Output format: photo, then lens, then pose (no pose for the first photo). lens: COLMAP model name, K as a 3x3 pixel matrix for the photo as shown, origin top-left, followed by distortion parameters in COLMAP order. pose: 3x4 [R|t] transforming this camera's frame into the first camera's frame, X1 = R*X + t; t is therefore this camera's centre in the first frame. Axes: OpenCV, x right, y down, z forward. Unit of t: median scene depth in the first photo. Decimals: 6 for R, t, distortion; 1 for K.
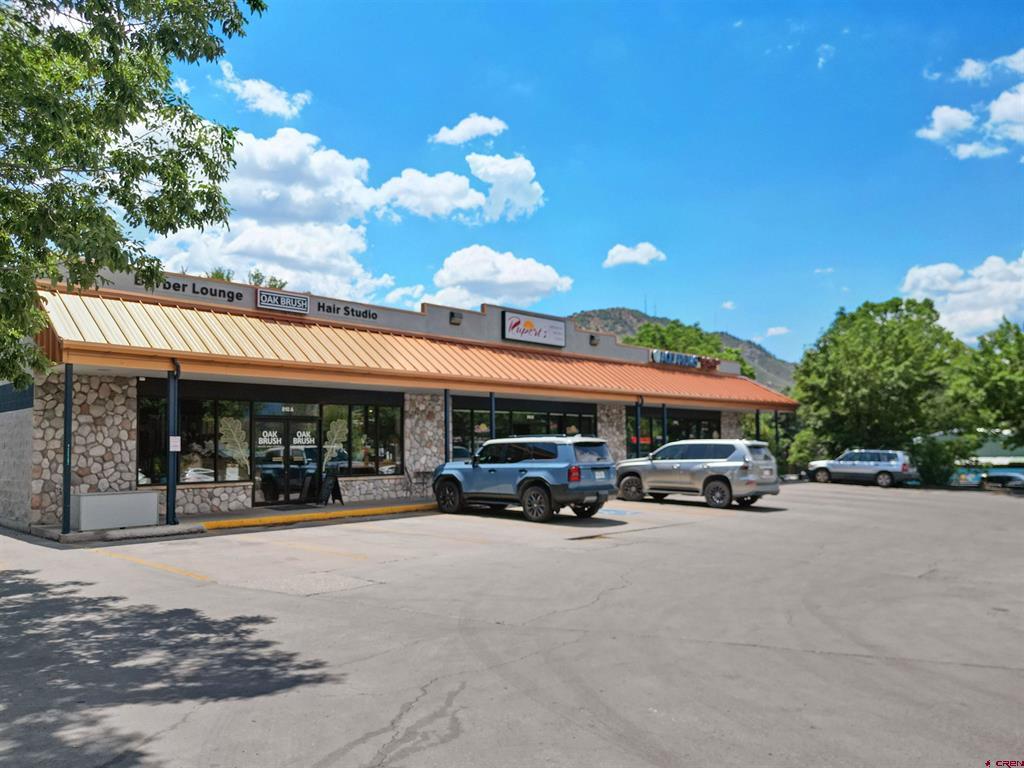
lens RADIAL K [[761.8, 0, 499.0], [0, 761.8, 418.6], [0, 0, 1]] dist [0.023332, 0.005036]
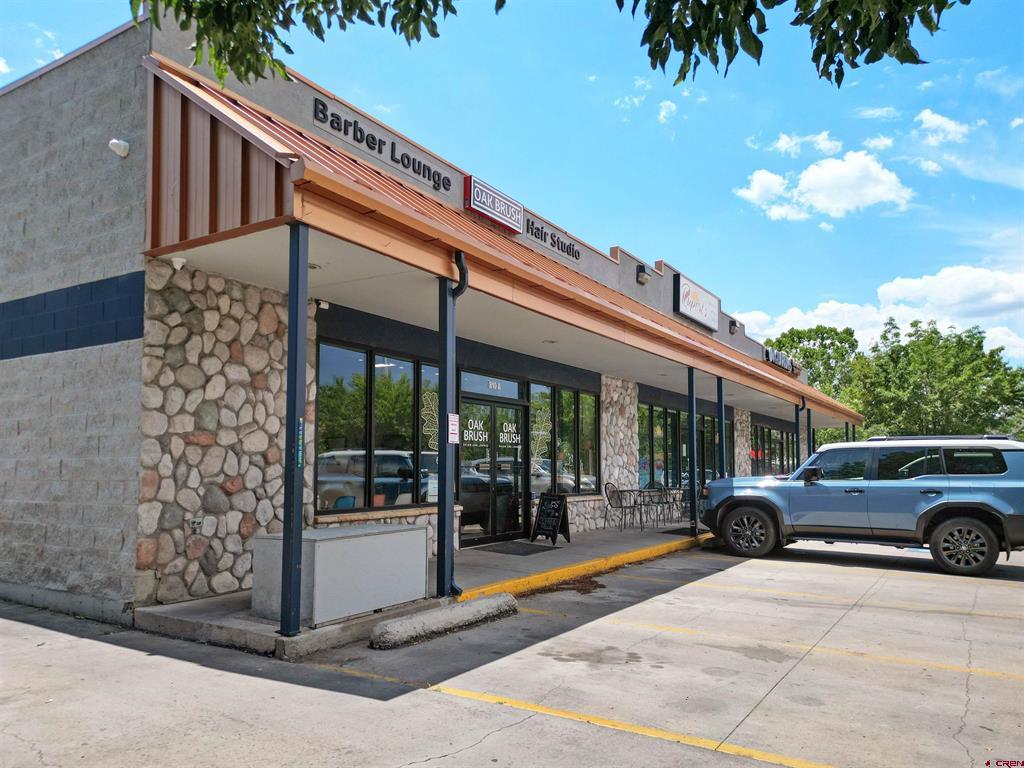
lens RADIAL K [[735.9, 0, 512.4], [0, 735.9, 431.1], [0, 0, 1]] dist [0.048685, -0.000229]
pose [[0.974286, 0.027545, 0.223626, -0.415225], [-0.025461, 0.999601, -0.012200, 0.032485], [-0.223872, 0.006193, 0.974599, 0.450933]]
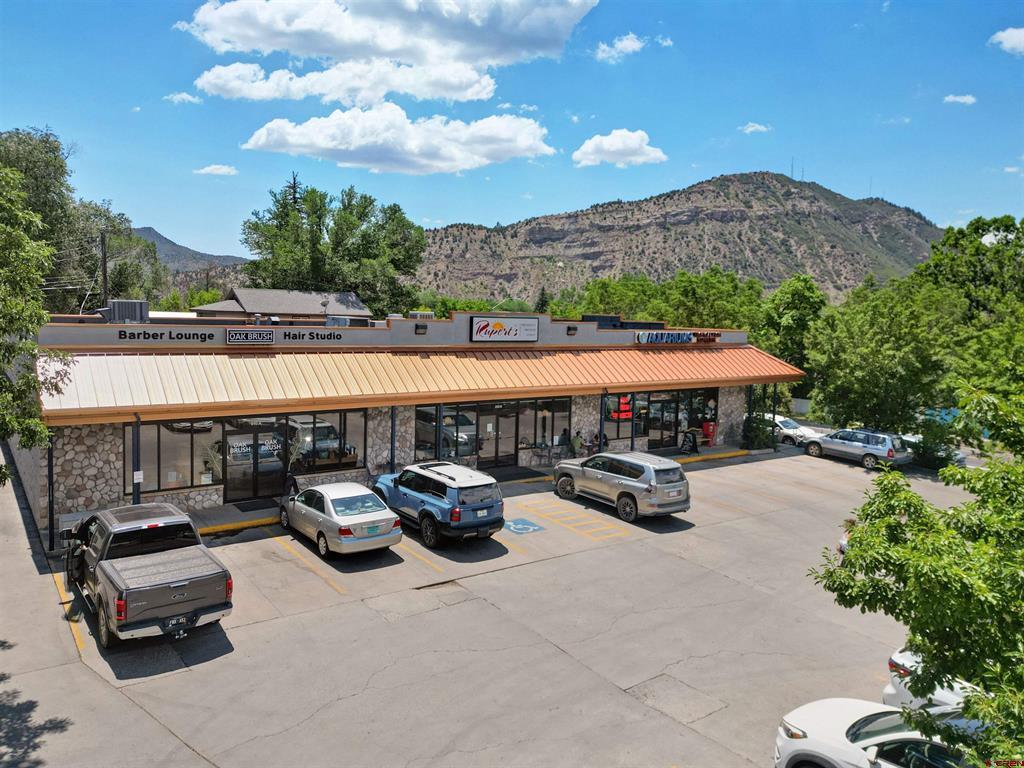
lens RADIAL K [[742.6, 0, 507.8], [0, 742.6, 366.4], [0, 0, 1]] dist [0.044191, -0.007631]
pose [[0.983643, 0.055112, -0.171489, 0.336921], [-0.032810, 0.990936, 0.130265, -0.286294], [0.177114, -0.122508, 0.976536, -0.089229]]
